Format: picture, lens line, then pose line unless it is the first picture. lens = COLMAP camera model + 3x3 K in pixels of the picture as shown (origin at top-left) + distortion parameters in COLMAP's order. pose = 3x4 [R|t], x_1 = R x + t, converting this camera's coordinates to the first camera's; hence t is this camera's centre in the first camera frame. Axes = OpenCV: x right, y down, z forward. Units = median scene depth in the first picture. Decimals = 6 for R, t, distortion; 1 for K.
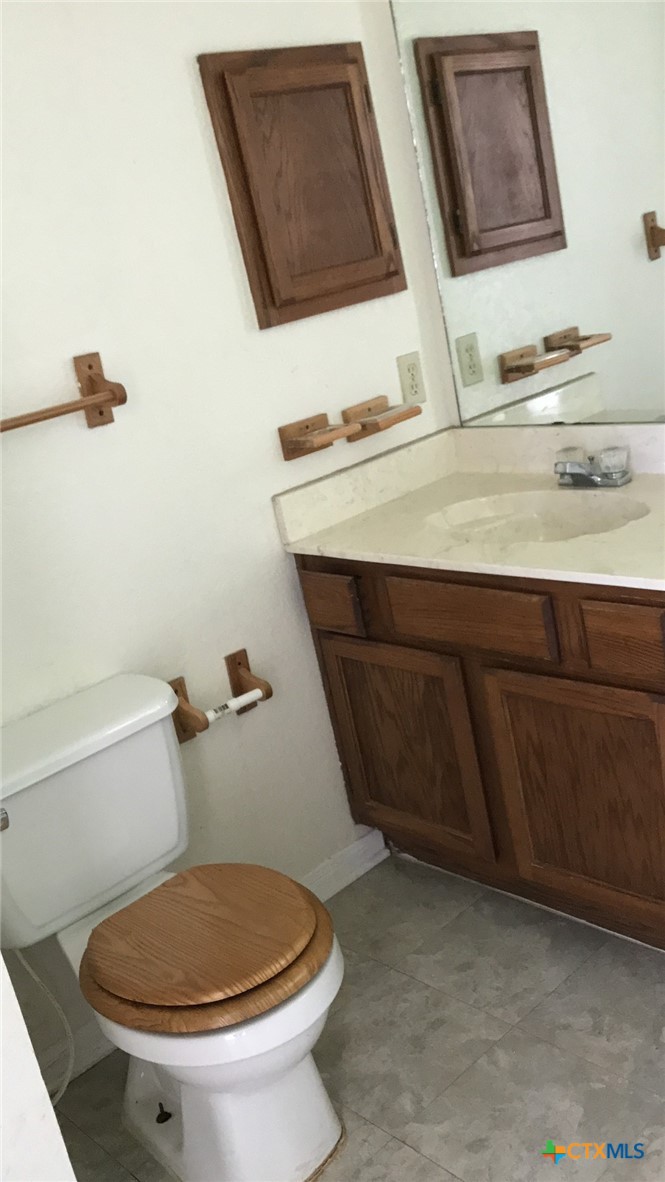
lens RADIAL K [[1146.4, 0, 332.5], [0, 1146.4, 591.0], [0, 0, 1]] dist [0.106145, -0.284144]
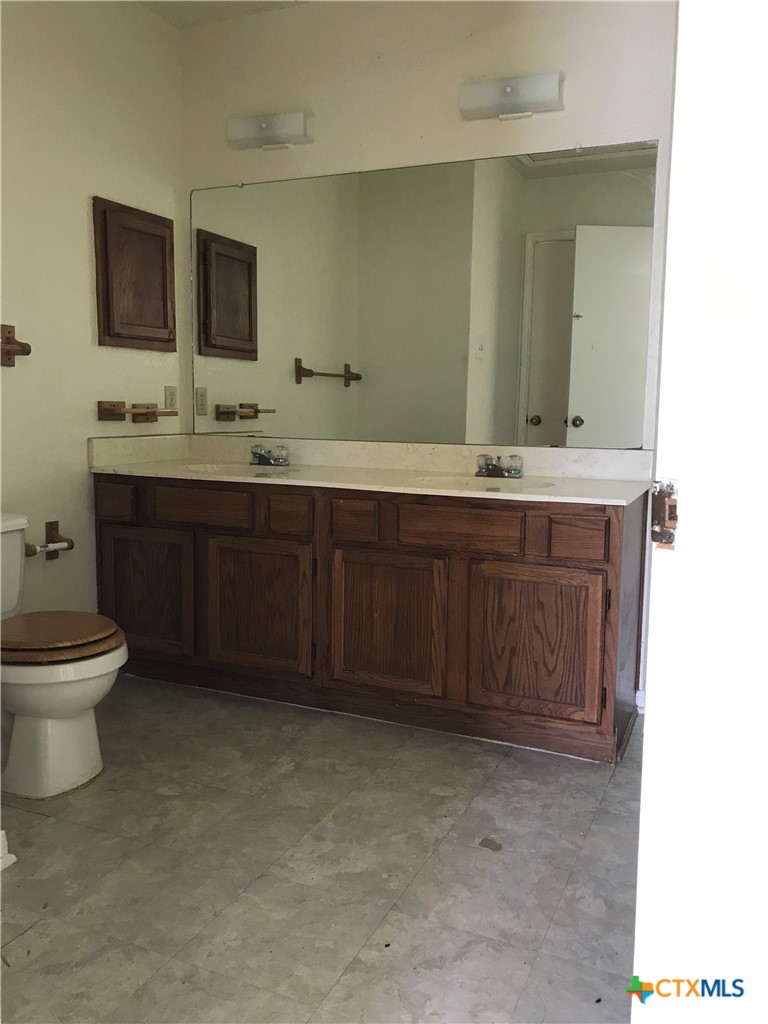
lens RADIAL K [[876.7, 0, 384.0], [0, 876.7, 512.0], [0, 0, 1]] dist [-0.005294, -0.002907]
pose [[0.898068, 0.170357, 0.405528, -0.169478], [-0.079026, 0.969442, -0.232242, 0.295466], [-0.432700, 0.176521, 0.884088, -0.327783]]
